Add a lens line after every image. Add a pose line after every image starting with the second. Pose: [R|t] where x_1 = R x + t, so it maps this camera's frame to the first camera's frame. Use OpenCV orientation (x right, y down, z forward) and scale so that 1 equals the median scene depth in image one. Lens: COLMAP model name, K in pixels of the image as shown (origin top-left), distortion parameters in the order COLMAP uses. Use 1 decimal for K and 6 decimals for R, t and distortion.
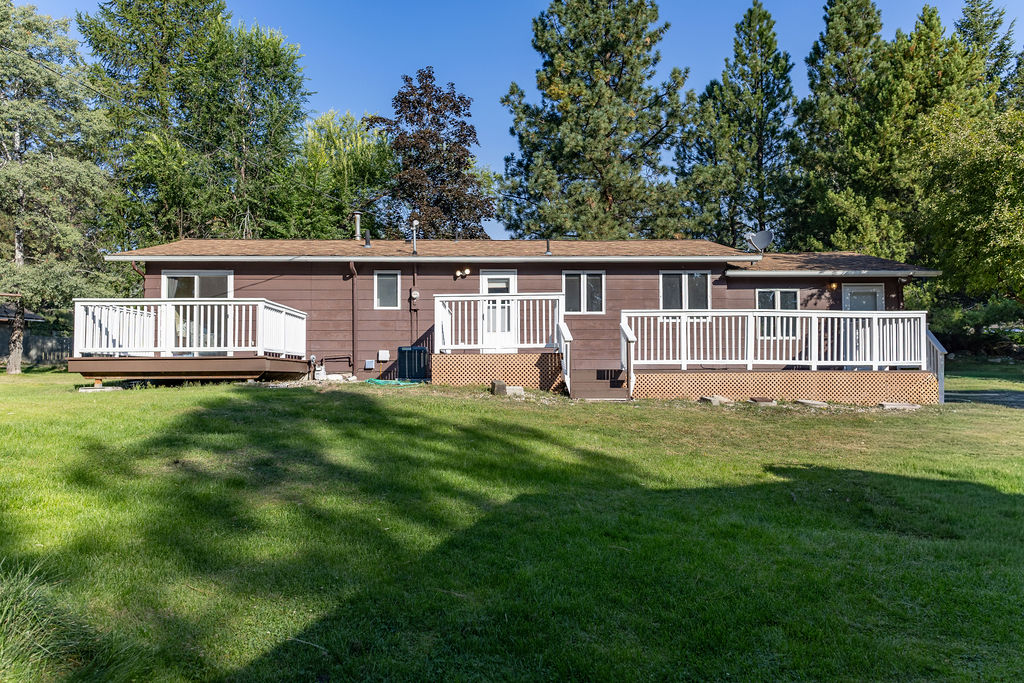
lens RADIAL K [[684.4, 0, 515.5], [0, 684.4, 372.2], [0, 0, 1]] dist [0.042352, -0.074631]
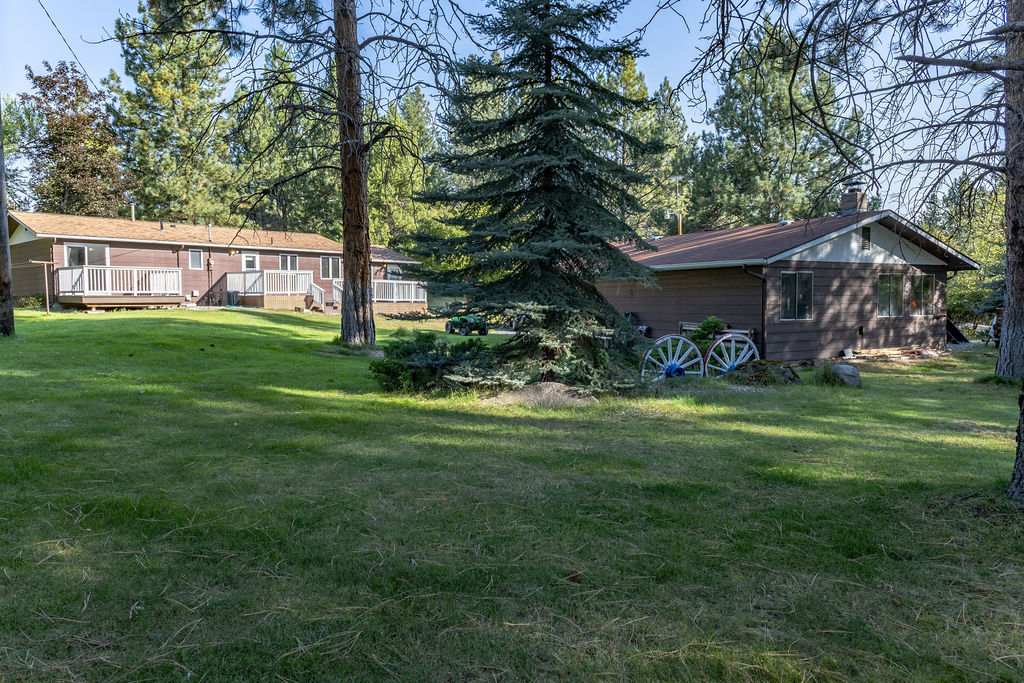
lens RADIAL K [[692.5, 0, 507.9], [0, 692.5, 346.2], [0, 0, 1]] dist [0.010903, -0.010429]
pose [[0.694391, -0.044398, 0.718227, -0.981955], [-0.009857, 0.997414, 0.071187, -0.023884], [-0.719530, -0.056511, 0.692158, -0.985849]]
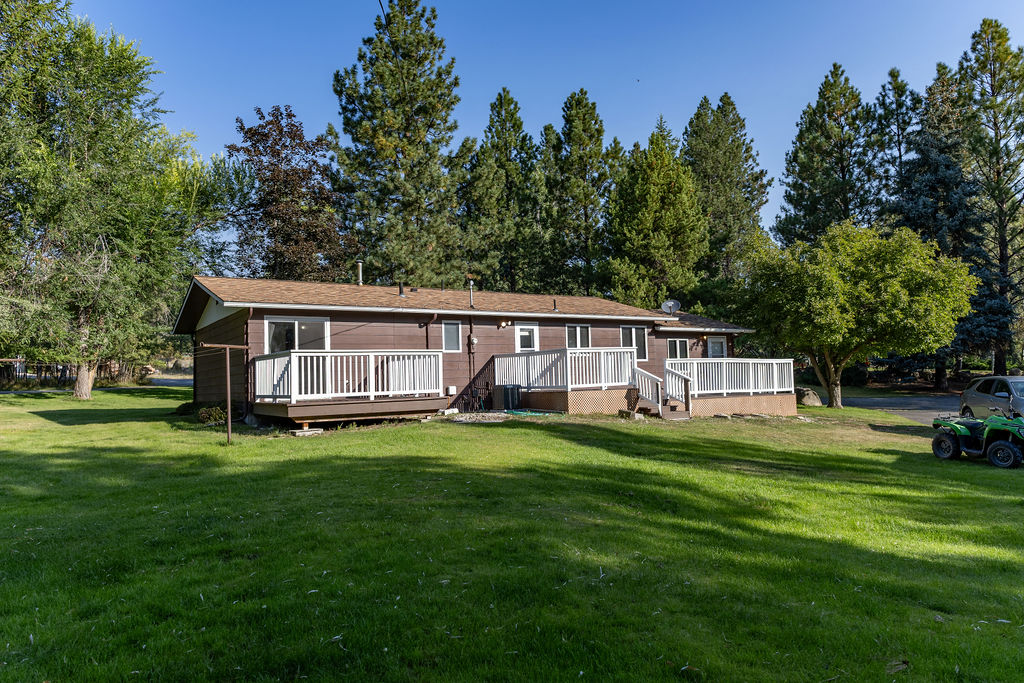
lens RADIAL K [[692.5, 0, 507.9], [0, 692.5, 346.2], [0, 0, 1]] dist [0.010903, -0.010429]
pose [[0.851211, 0.006354, 0.524785, -0.739994], [0.022482, 0.998567, -0.048557, -0.040894], [-0.524342, 0.053130, 0.849849, -0.090238]]
